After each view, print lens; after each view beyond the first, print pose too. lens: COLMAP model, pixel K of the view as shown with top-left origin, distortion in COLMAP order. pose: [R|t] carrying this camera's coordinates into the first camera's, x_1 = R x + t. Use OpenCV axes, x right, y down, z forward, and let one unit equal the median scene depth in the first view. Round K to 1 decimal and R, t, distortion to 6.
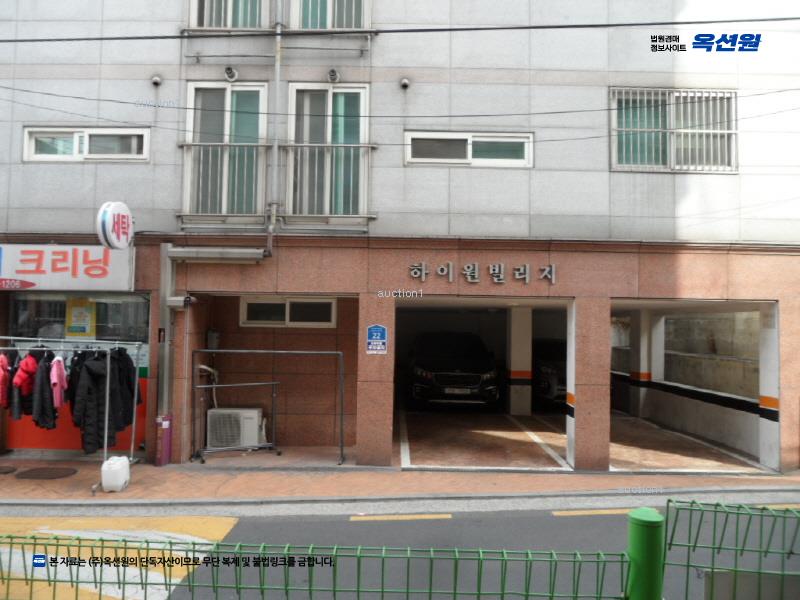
lens RADIAL K [[638.4, 0, 404.0], [0, 638.4, 302.7], [0, 0, 1]] dist [-0.034602, 0.005575]
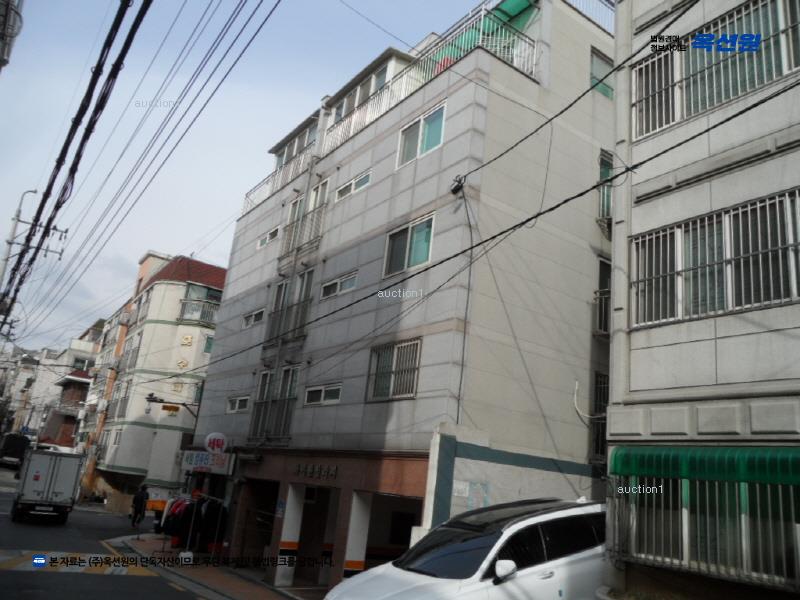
lens RADIAL K [[638.4, 0, 401.0], [0, 638.4, 301.3], [0, 0, 1]] dist [-0.034602, 0.005575]
pose [[0.561111, -0.188152, -0.806073, 1.645656], [-0.062342, 0.961451, -0.267816, -0.039816], [0.825390, 0.200527, 0.527751, 0.227317]]
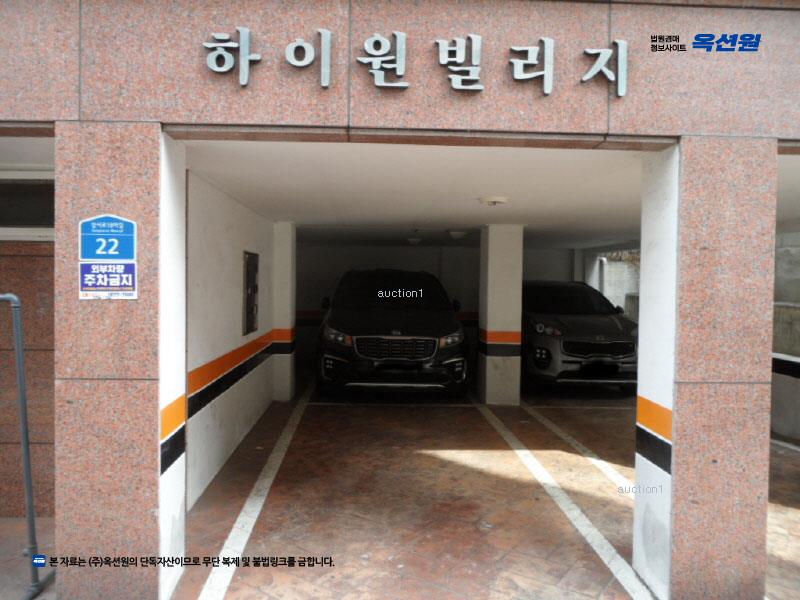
lens RADIAL K [[638.4, 0, 396.2], [0, 638.4, 299.9], [0, 0, 1]] dist [-0.034602, 0.005575]
pose [[0.999357, -0.005016, 0.035503, 0.098064], [0.002567, 0.997634, 0.068703, 0.056947], [-0.035763, -0.068568, 0.997005, 0.649953]]
